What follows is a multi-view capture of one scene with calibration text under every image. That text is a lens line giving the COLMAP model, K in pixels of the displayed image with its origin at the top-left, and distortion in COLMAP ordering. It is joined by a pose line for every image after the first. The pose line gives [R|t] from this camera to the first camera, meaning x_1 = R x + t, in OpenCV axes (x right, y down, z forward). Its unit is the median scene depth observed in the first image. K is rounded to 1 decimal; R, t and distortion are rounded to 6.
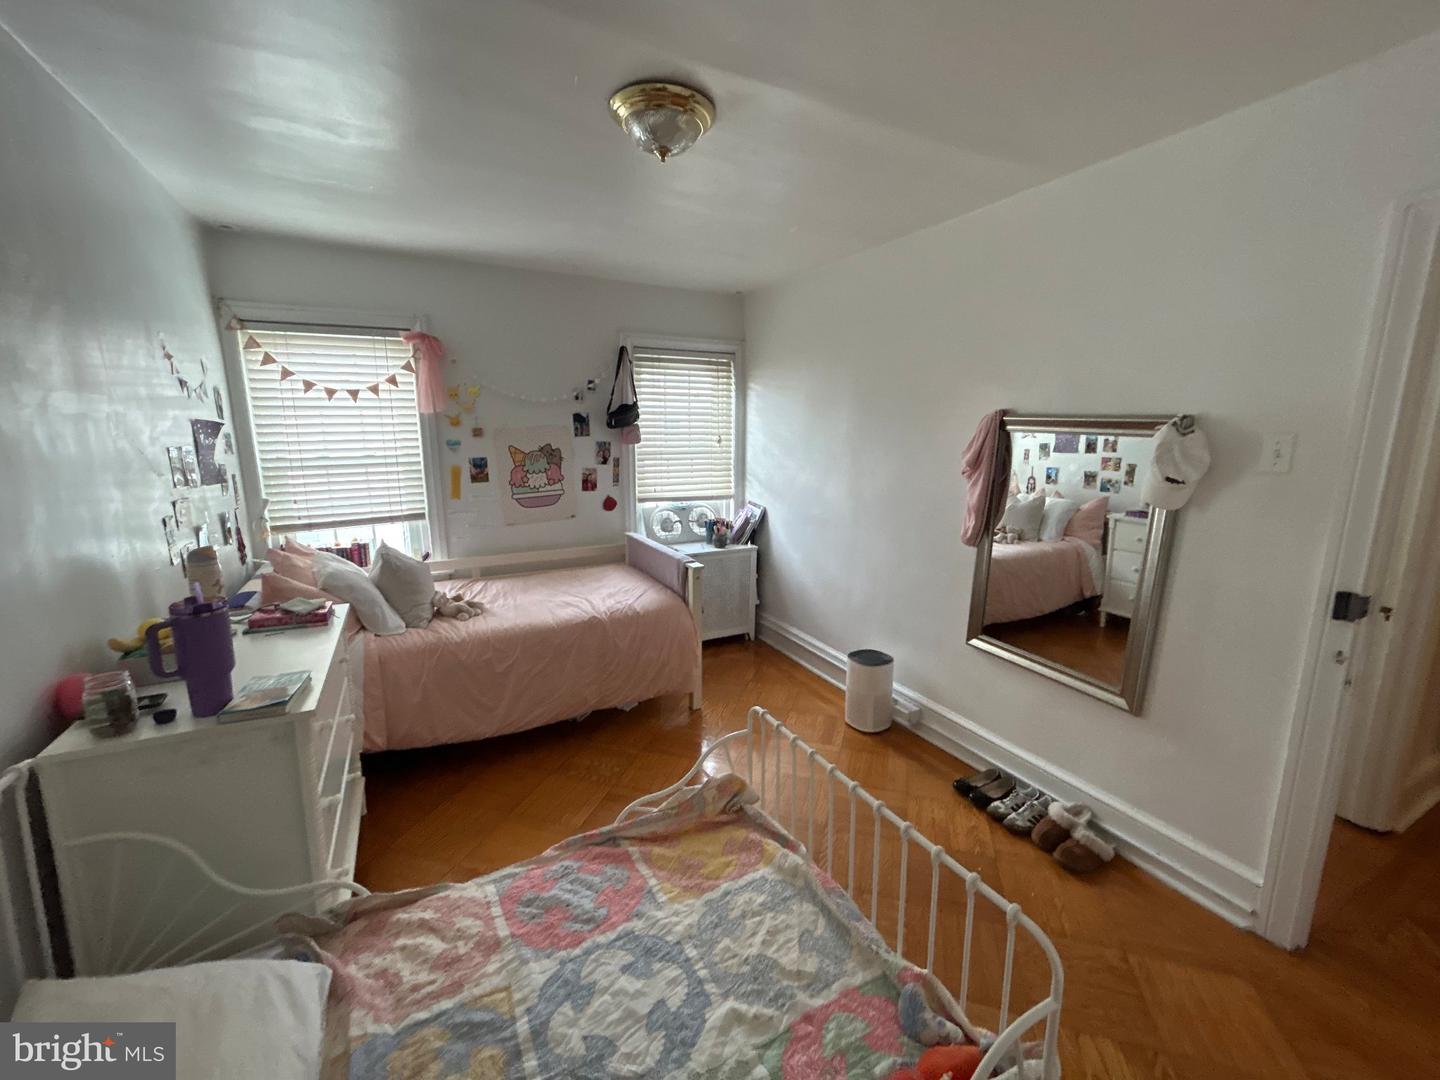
lens RADIAL K [[584.7, 0, 714.2], [0, 584.7, 537.8], [0, 0, 1]] dist [0.000173, -0.000556]
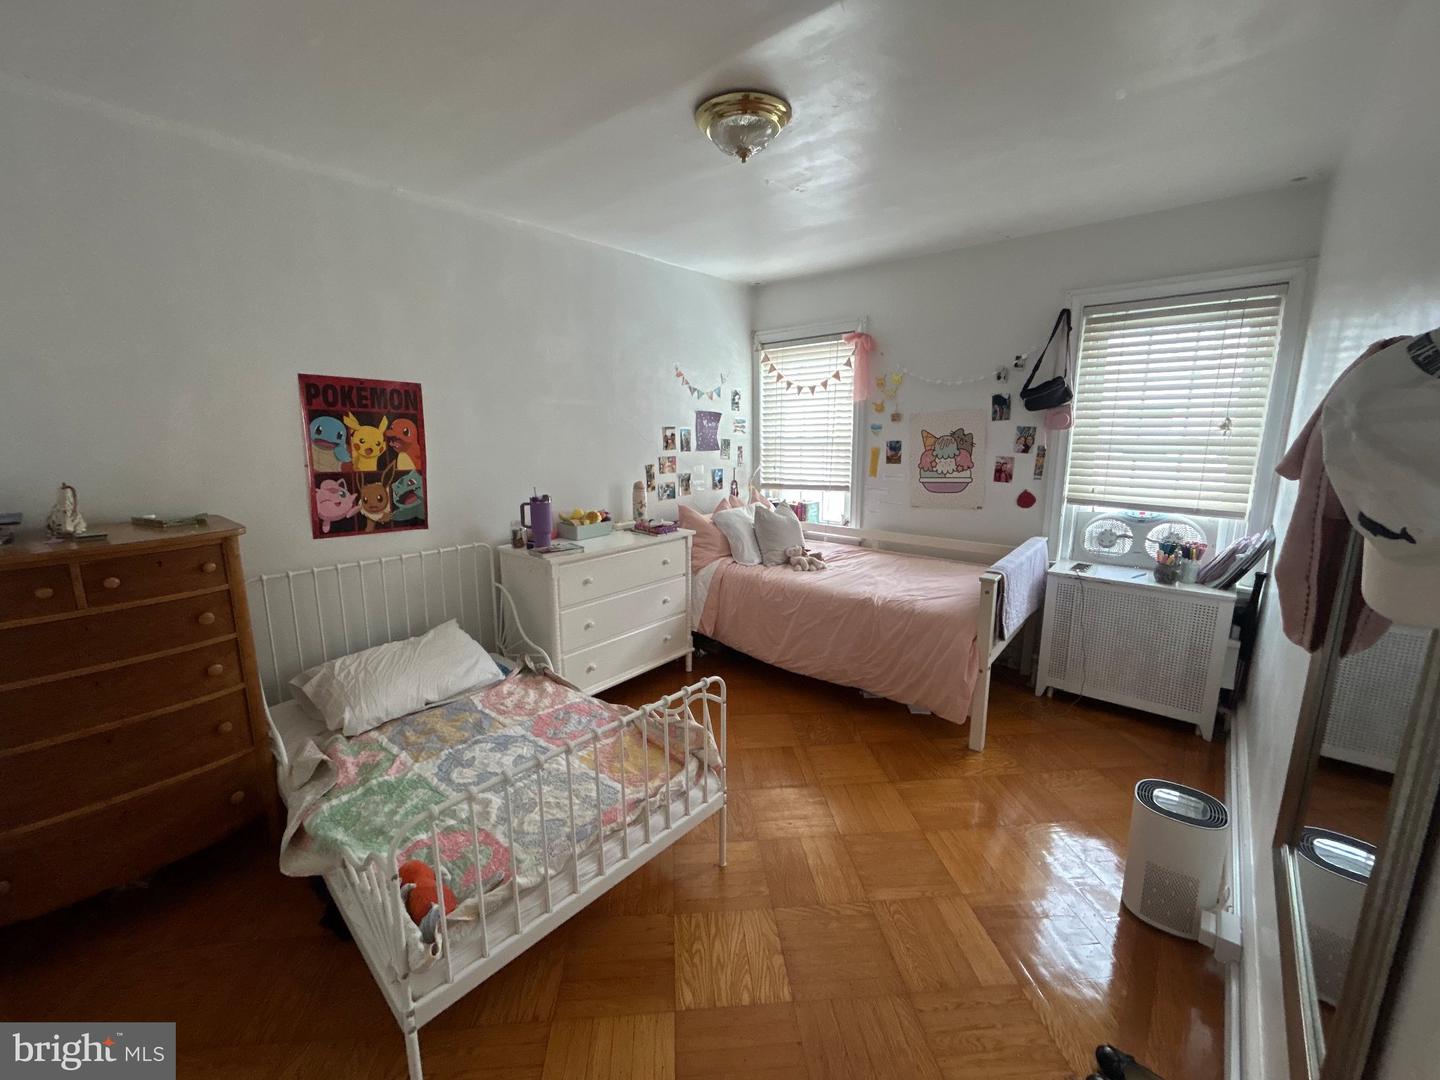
lens RADIAL K [[584.7, 0, 716.5], [0, 584.7, 536.6], [0, 0, 1]] dist [0.000173, -0.000556]
pose [[0.375339, 0.171432, -0.910896, 0.673071], [-0.160329, 0.979941, 0.118362, -0.052361], [0.912916, 0.101617, 0.395296, 0.394838]]
